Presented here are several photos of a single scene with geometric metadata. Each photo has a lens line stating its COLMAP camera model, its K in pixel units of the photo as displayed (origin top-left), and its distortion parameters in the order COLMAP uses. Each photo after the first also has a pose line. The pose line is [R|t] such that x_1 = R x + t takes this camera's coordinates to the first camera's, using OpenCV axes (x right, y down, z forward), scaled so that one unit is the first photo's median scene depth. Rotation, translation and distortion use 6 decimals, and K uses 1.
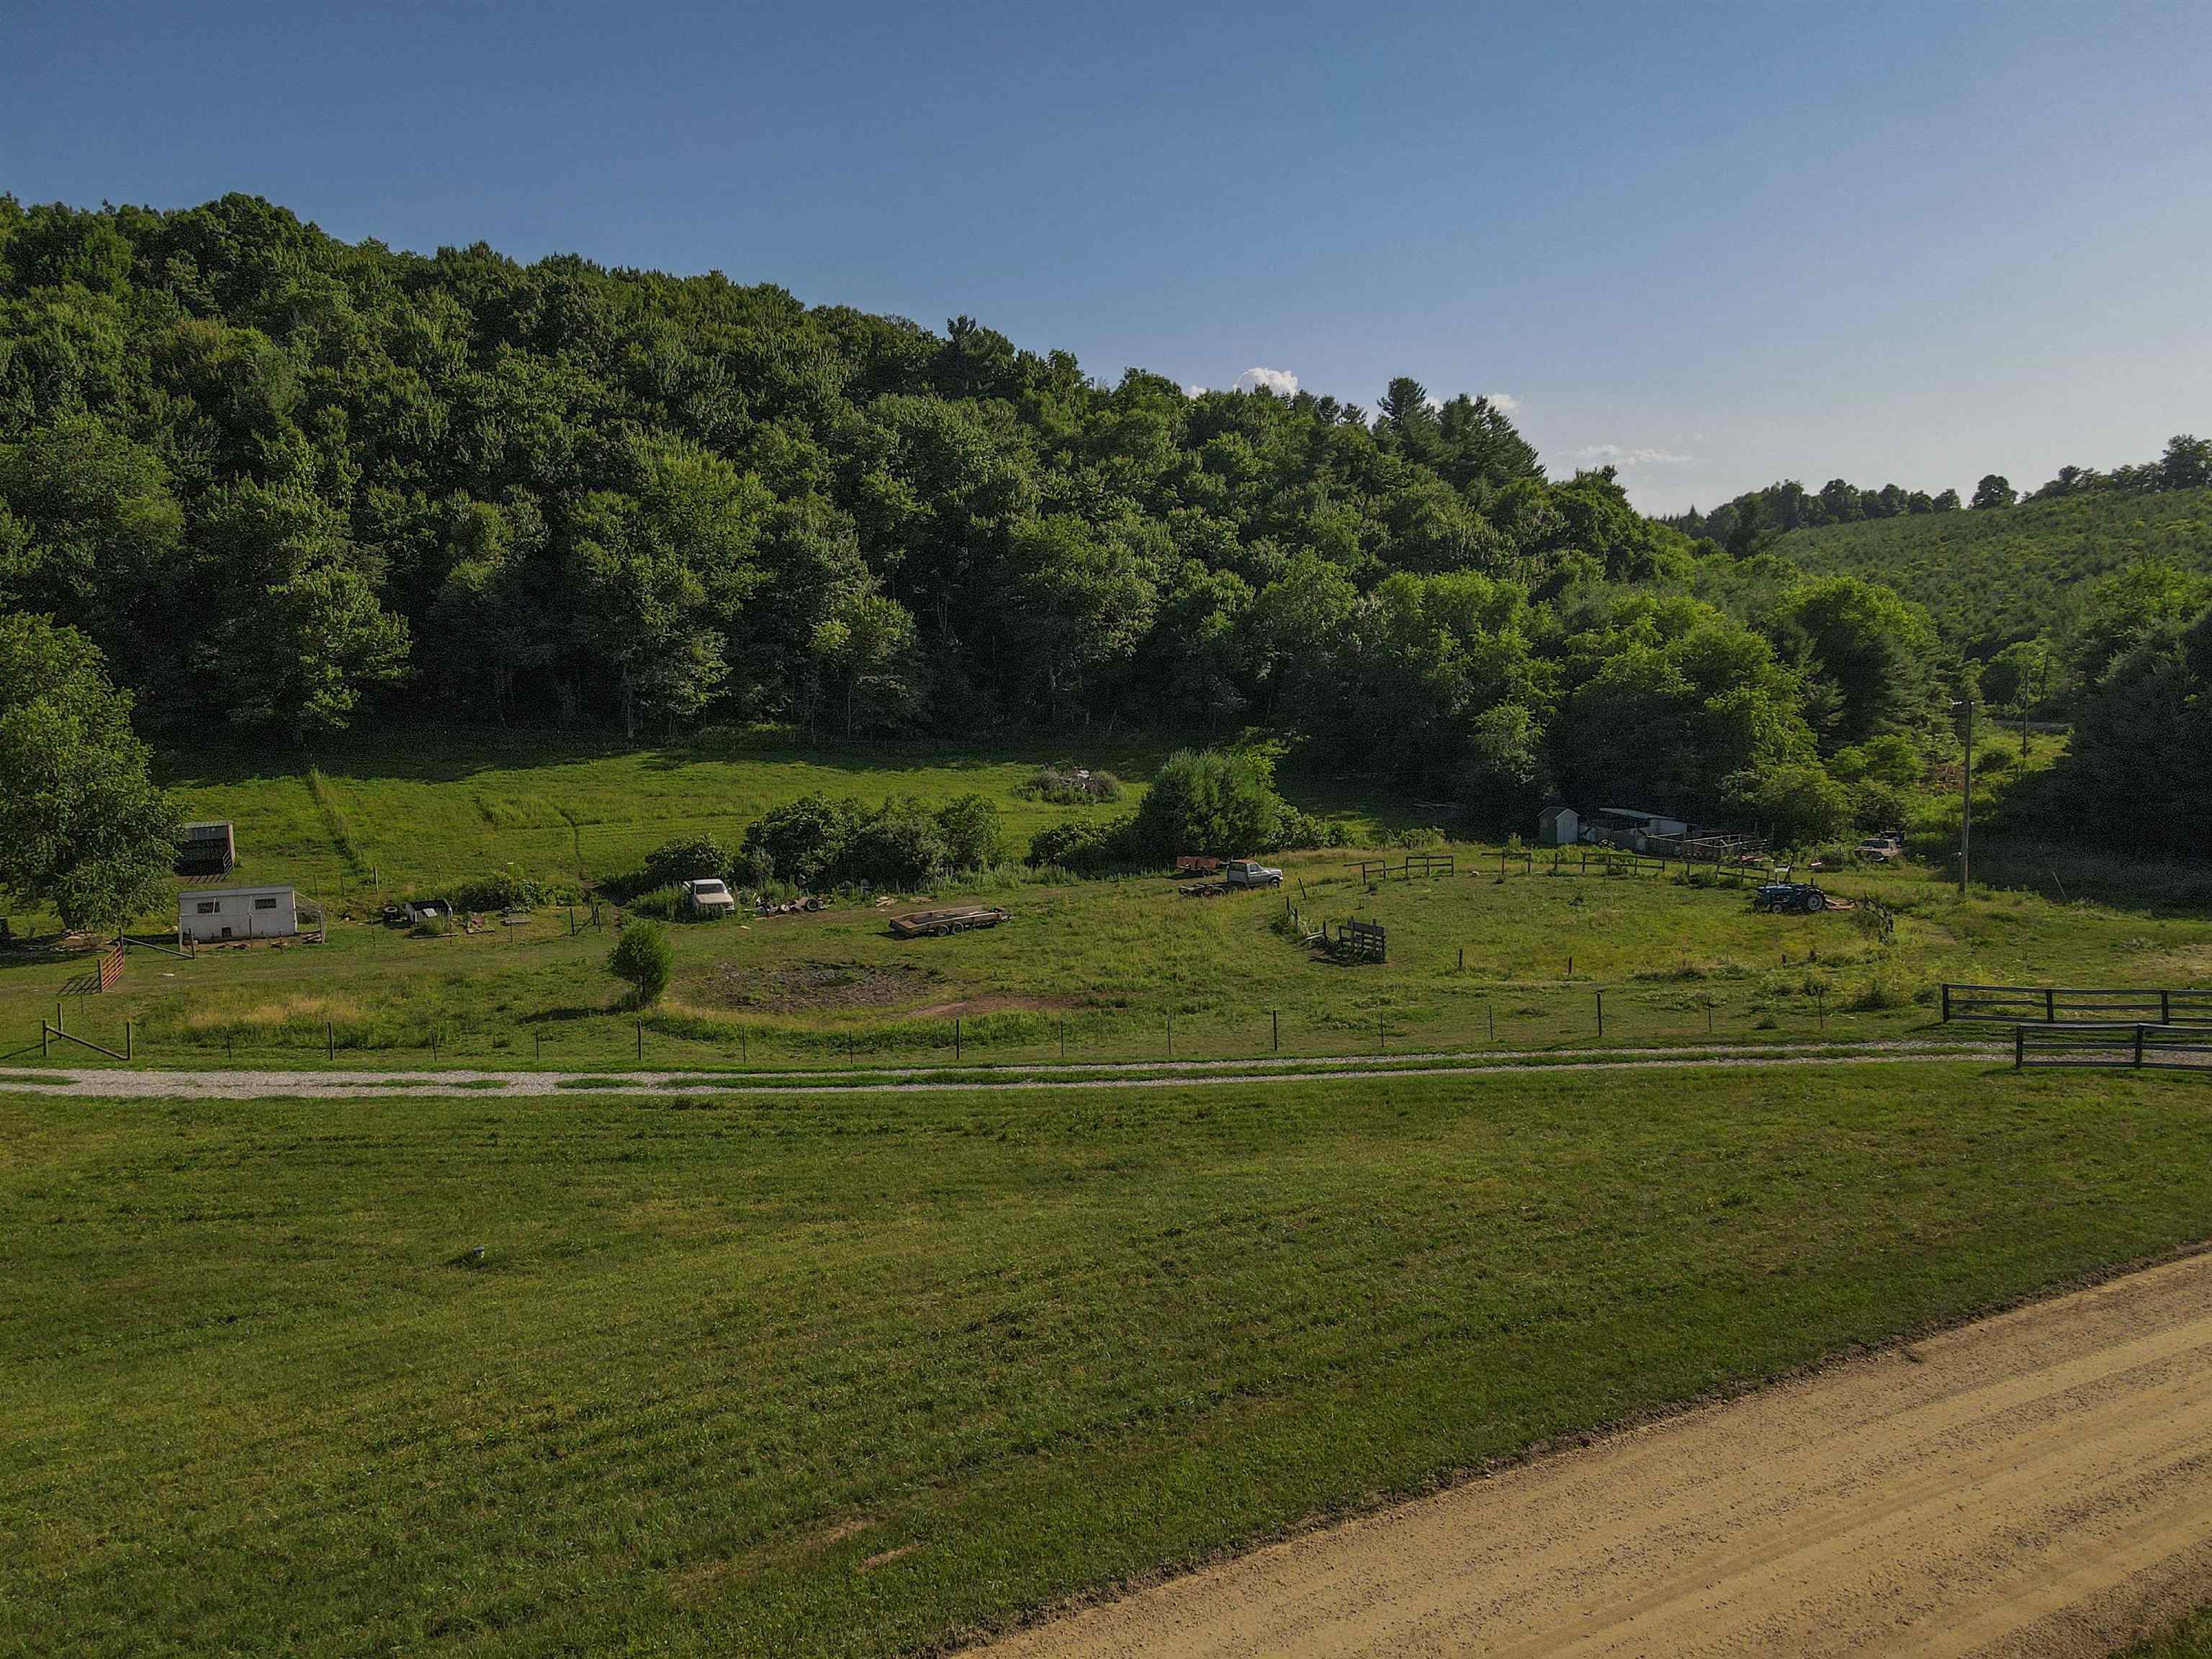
lens RADIAL K [[1621.2, 0, 1104.1], [0, 1621.2, 833.8], [0, 0, 1]] dist [0.003874, 0.024143]
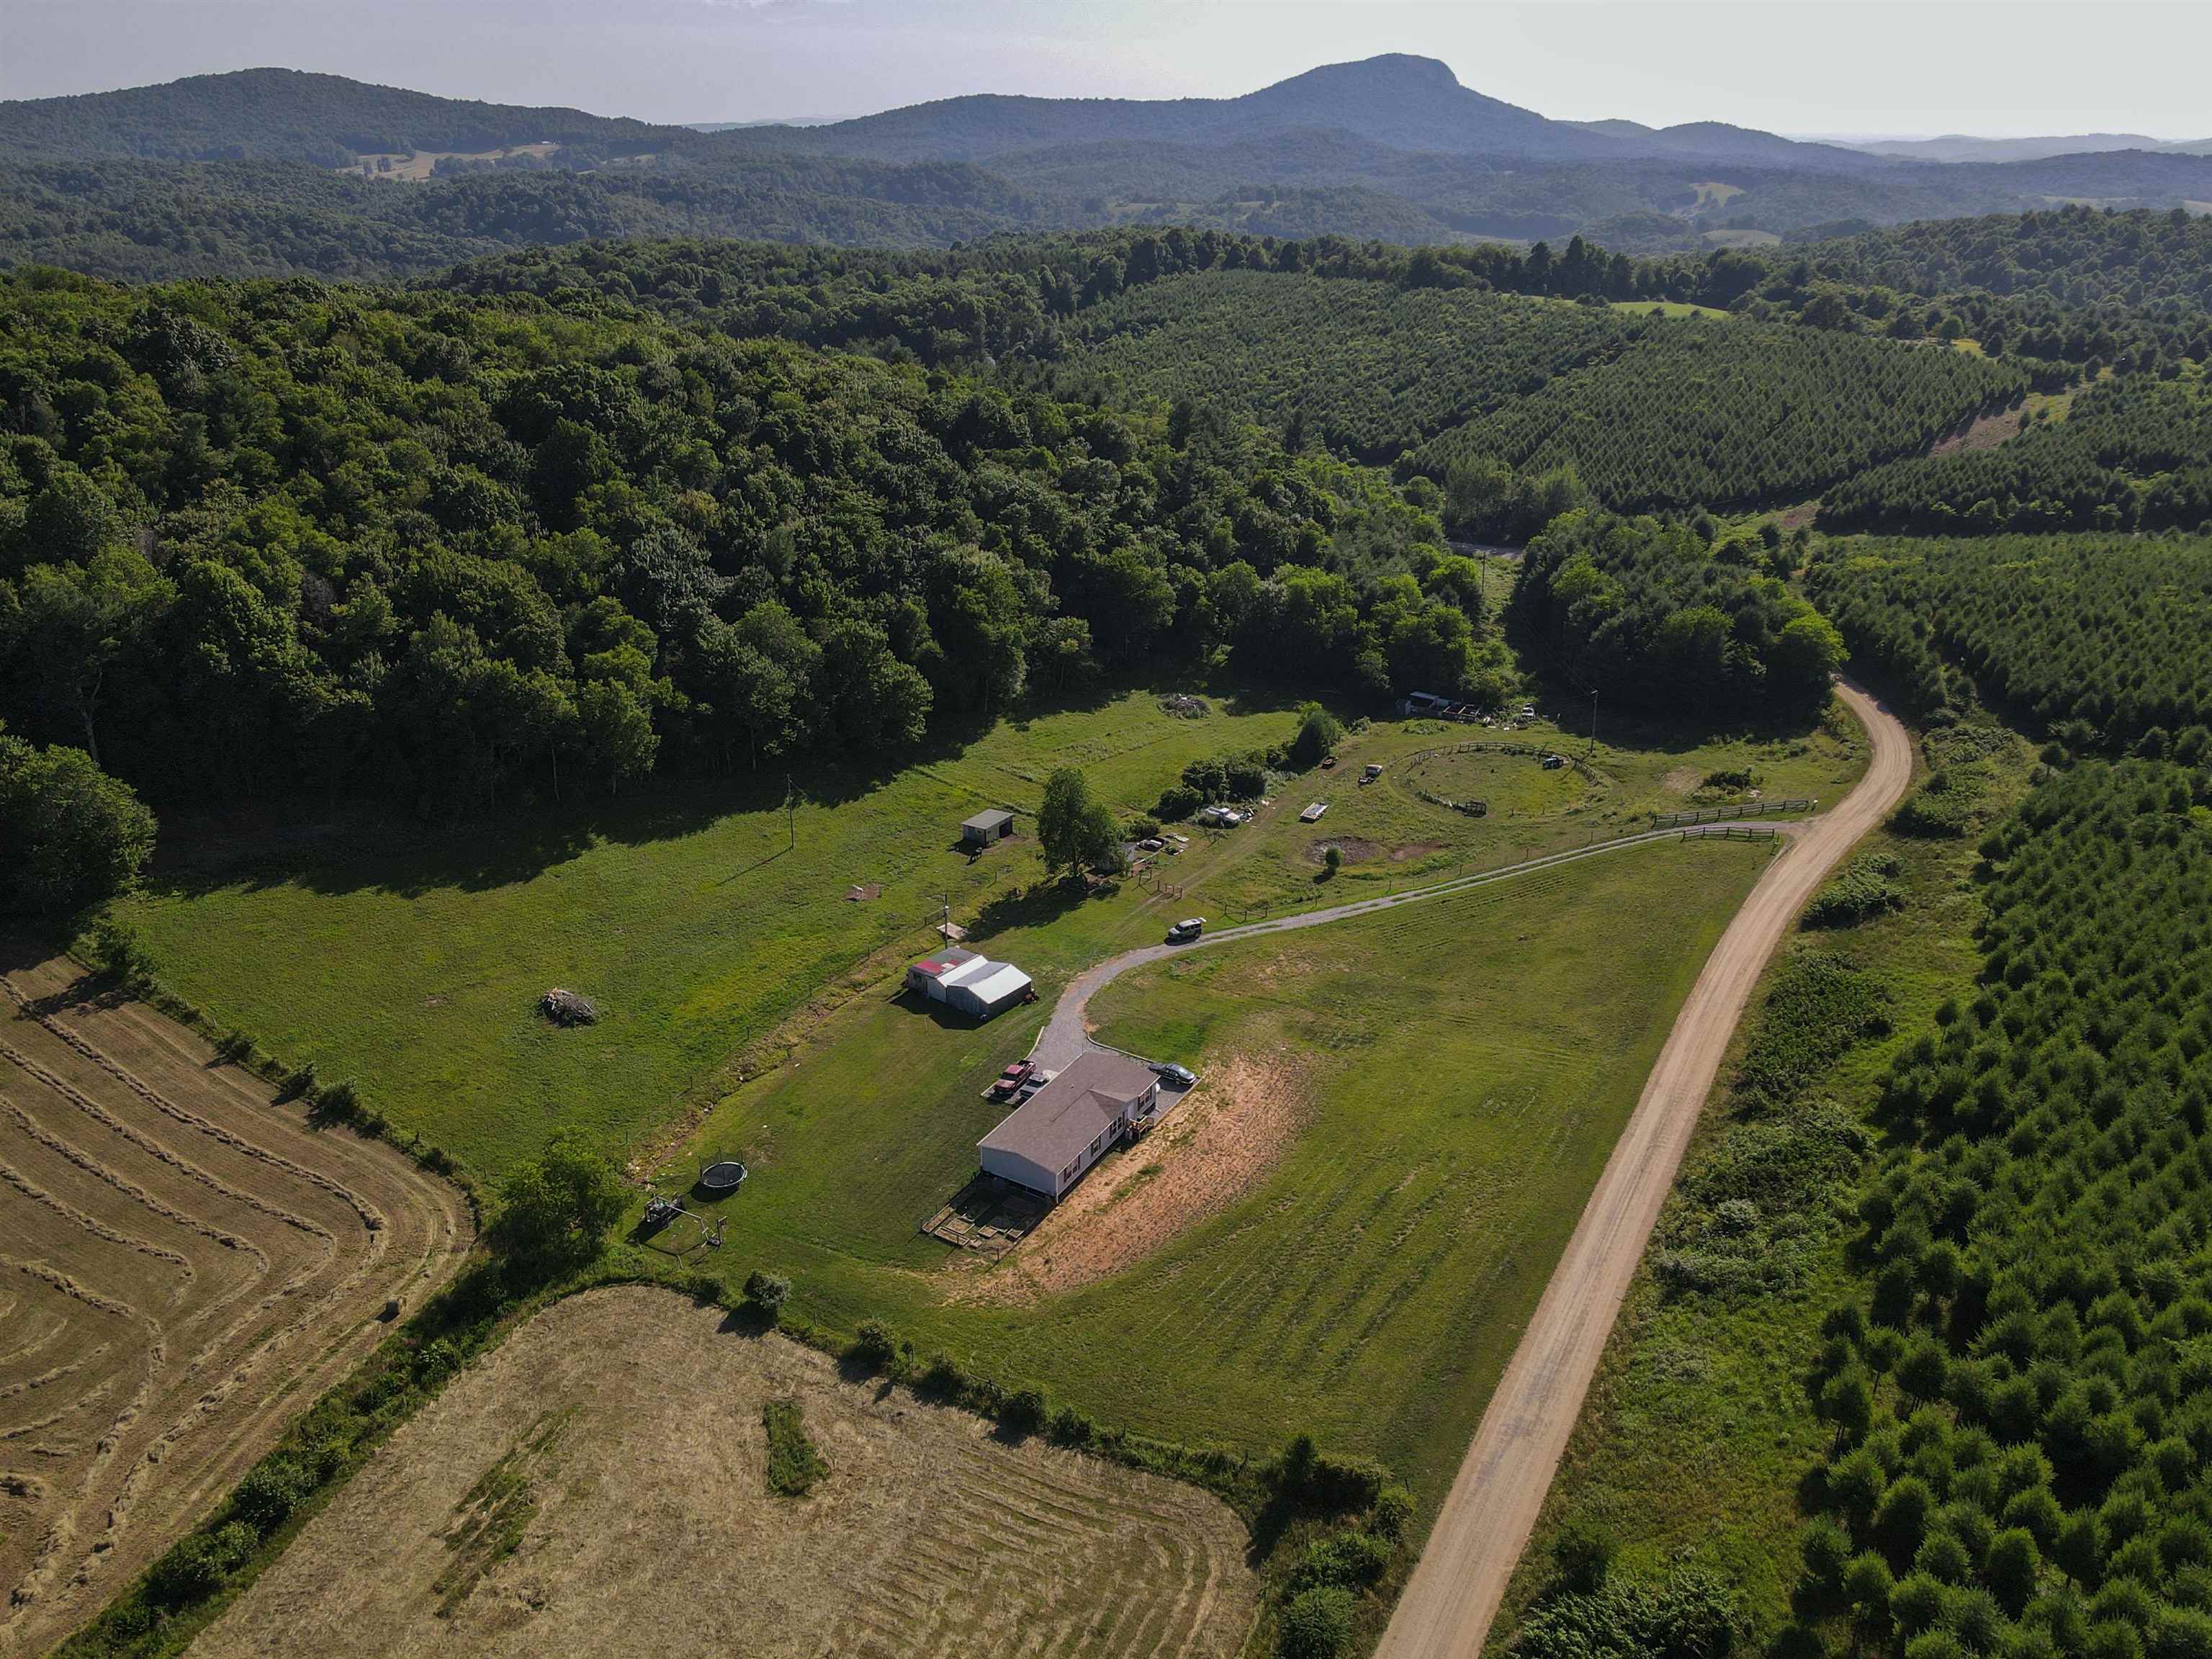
lens RADIAL K [[1621.2, 0, 1103.9], [0, 1621.2, 831.5], [0, 0, 1]] dist [0.003874, 0.024143]
pose [[0.883780, -0.174038, 0.434332, -1.046748], [0.059946, 0.962717, 0.263785, -0.430255], [-0.464047, -0.207092, 0.861263, -0.796348]]
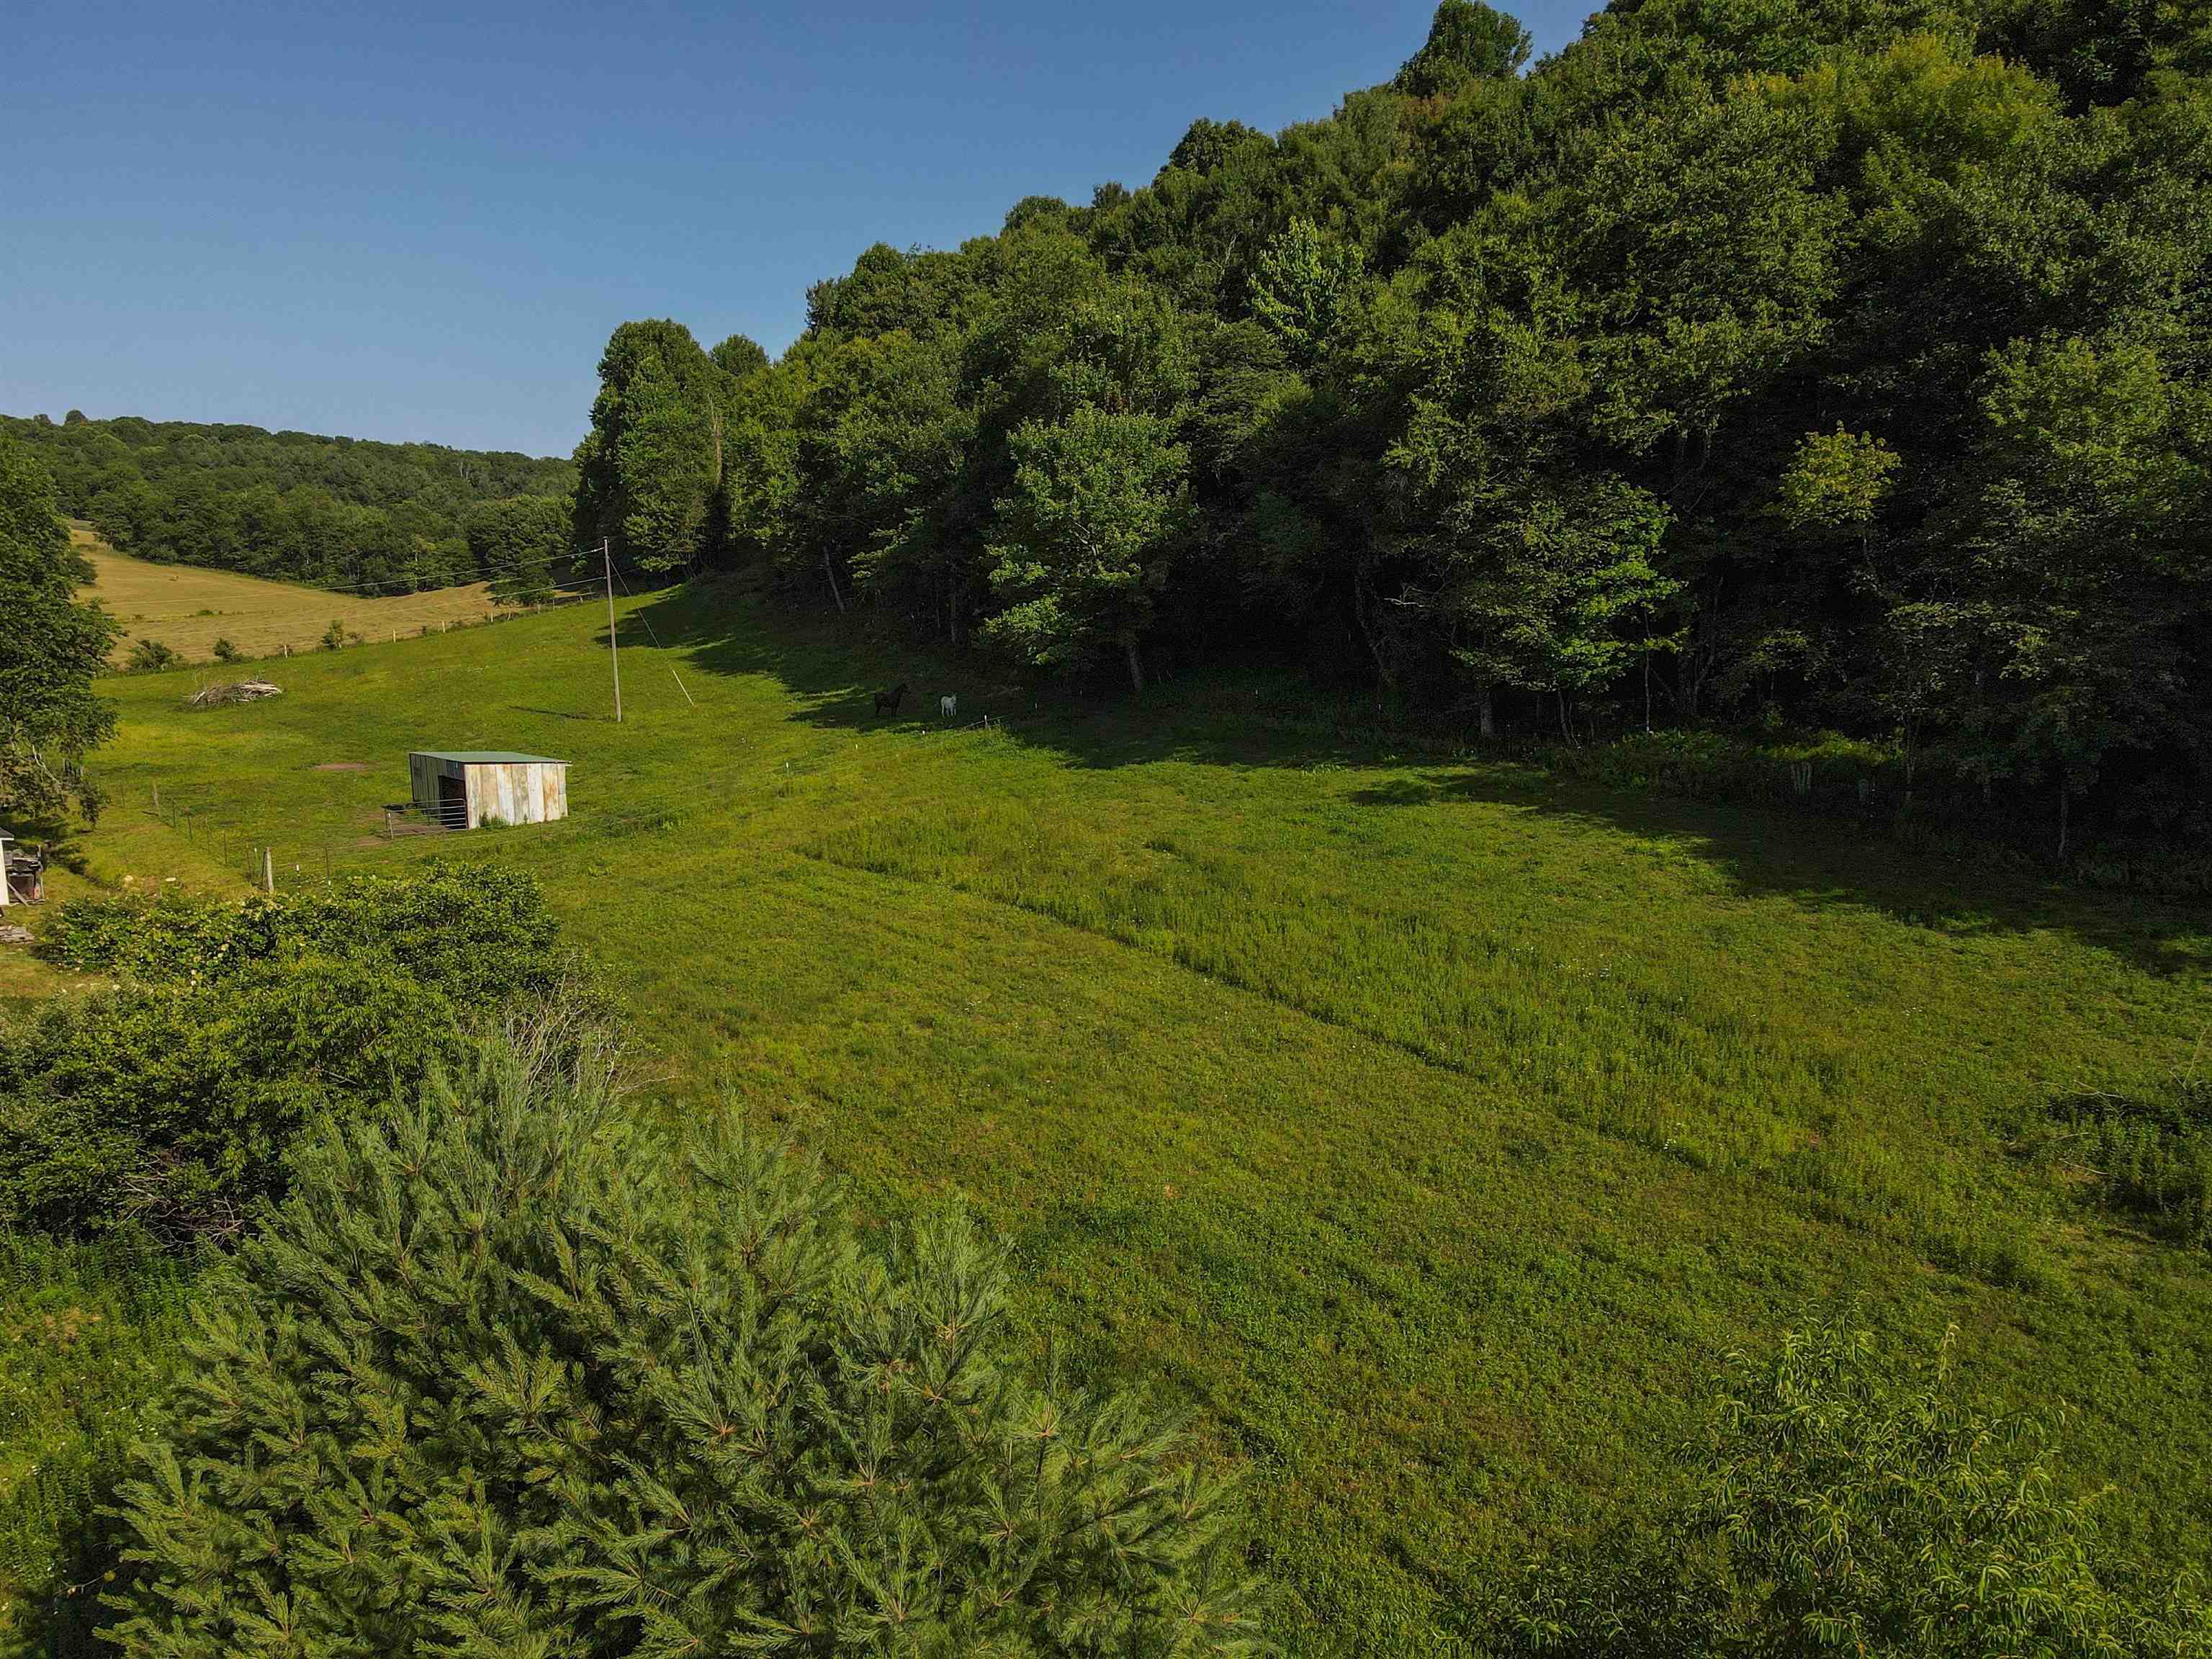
lens RADIAL K [[1621.2, 0, 1101.1], [0, 1621.2, 830.7], [0, 0, 1]] dist [0.003874, 0.024143]
pose [[0.226185, 0.135667, -0.964591, 0.126206], [-0.159252, 0.982080, 0.100784, -0.061236], [0.960978, 0.130817, 0.243737, 0.789868]]
